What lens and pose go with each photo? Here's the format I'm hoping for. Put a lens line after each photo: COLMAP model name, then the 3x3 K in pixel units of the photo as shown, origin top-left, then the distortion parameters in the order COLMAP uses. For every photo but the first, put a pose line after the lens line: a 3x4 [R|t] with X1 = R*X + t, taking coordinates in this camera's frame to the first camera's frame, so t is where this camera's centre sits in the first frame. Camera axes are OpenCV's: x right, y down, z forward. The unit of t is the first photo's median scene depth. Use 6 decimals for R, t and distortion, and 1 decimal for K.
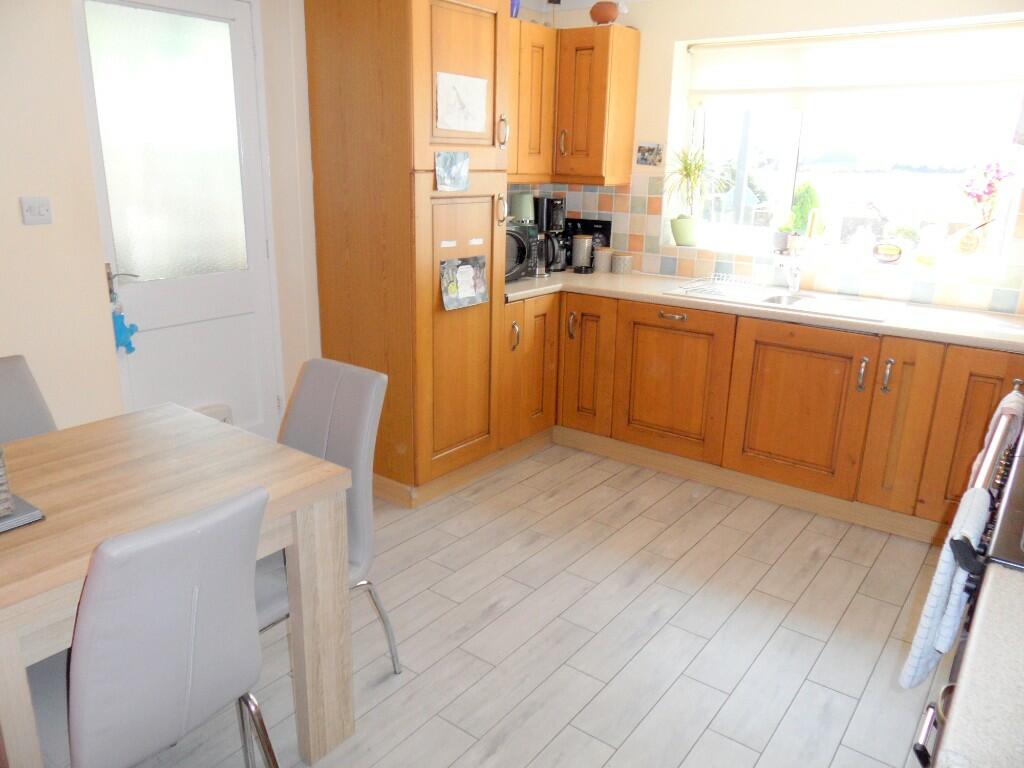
lens RADIAL K [[755.3, 0, 508.8], [0, 755.3, 381.7], [0, 0, 1]] dist [-0.028729, 0.022908]
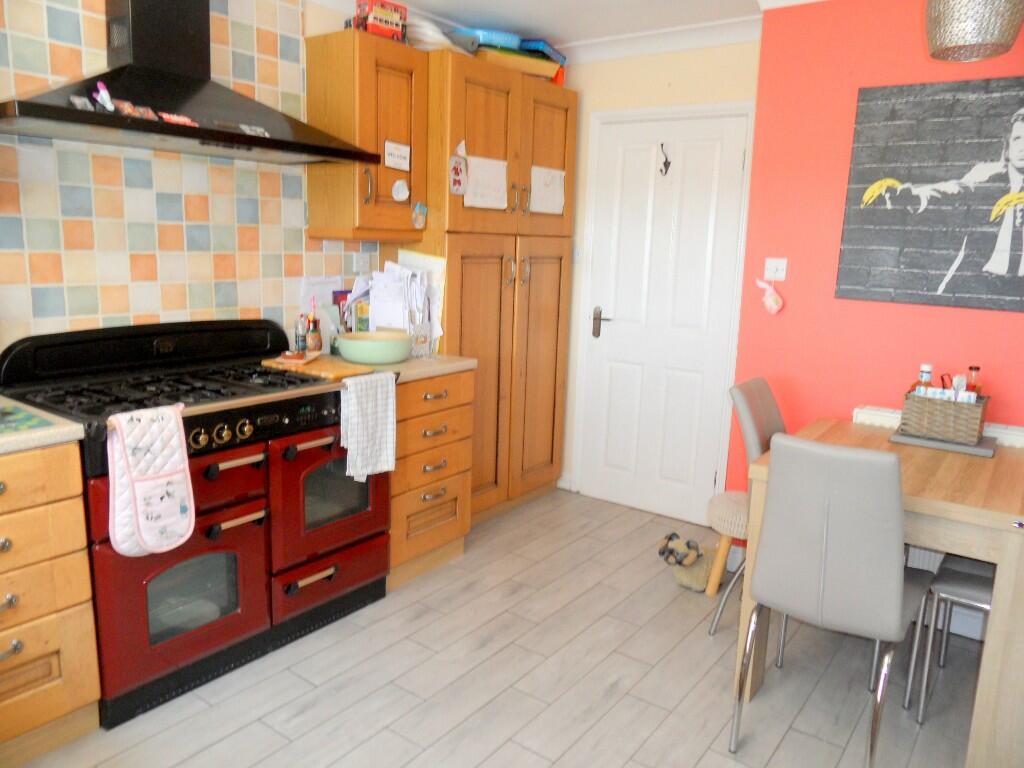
lens RADIAL K [[755.3, 0, 505.6], [0, 755.3, 385.5], [0, 0, 1]] dist [-0.028729, 0.022908]
pose [[-0.998636, -0.050916, -0.011599, 0.123249], [-0.050572, 0.887581, 0.457867, -0.317399], [-0.013018, 0.457829, -0.888945, 1.196616]]
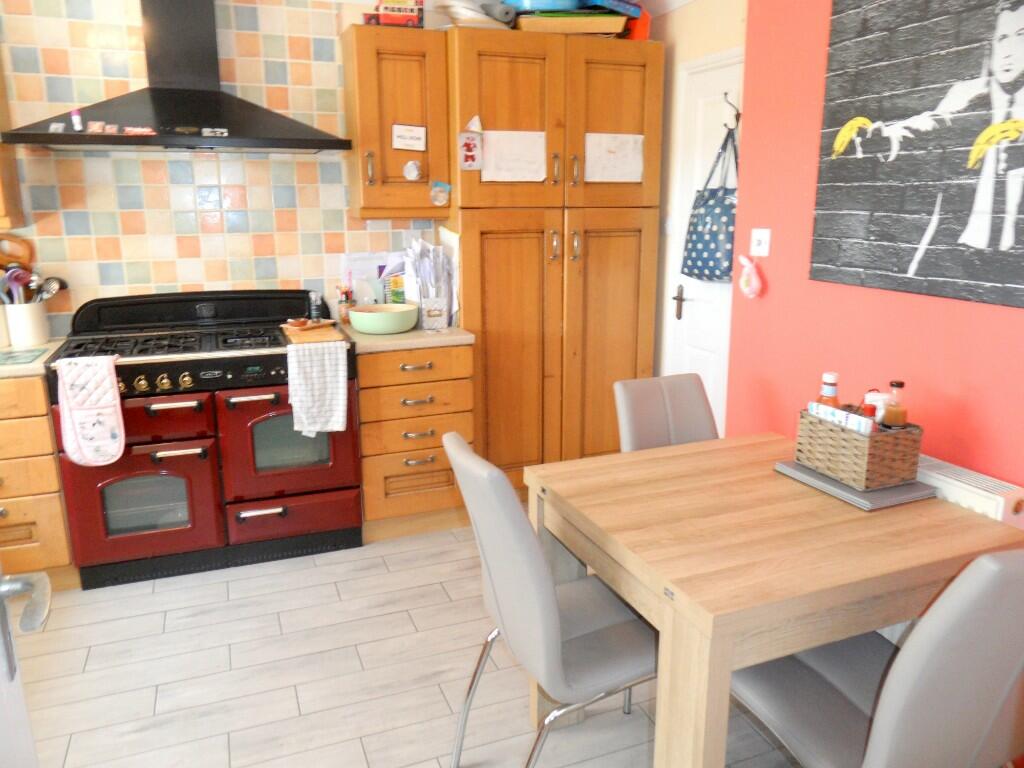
lens RADIAL K [[755.3, 0, 510.1], [0, 755.3, 386.7], [0, 0, 1]] dist [-0.028729, 0.022908]
pose [[-0.848317, -0.140919, 0.510392, -0.430212], [0.136594, 0.873063, 0.468084, -0.292220], [-0.511566, 0.466800, -0.721386, 1.020936]]
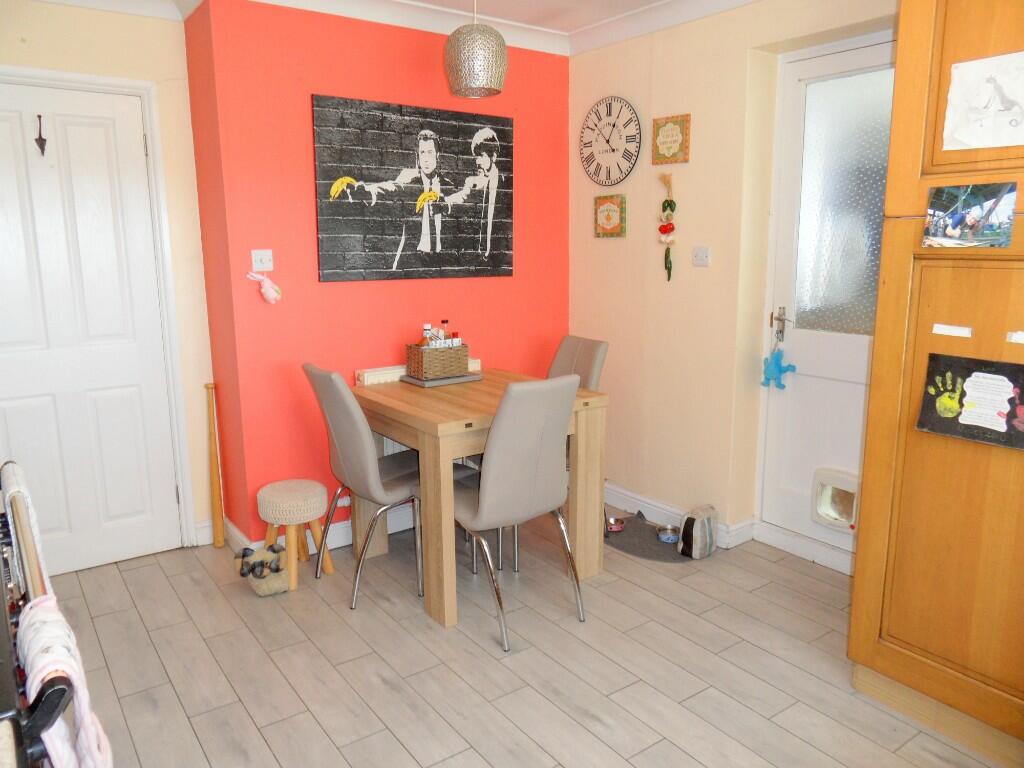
lens RADIAL K [[755.3, 0, 506.9], [0, 755.3, 382.9], [0, 0, 1]] dist [-0.028729, 0.022908]
pose [[-0.302674, 0.158412, -0.939837, 0.633393], [-0.266633, 0.932644, 0.243068, -0.198659], [0.915038, 0.324162, -0.240049, 0.841487]]
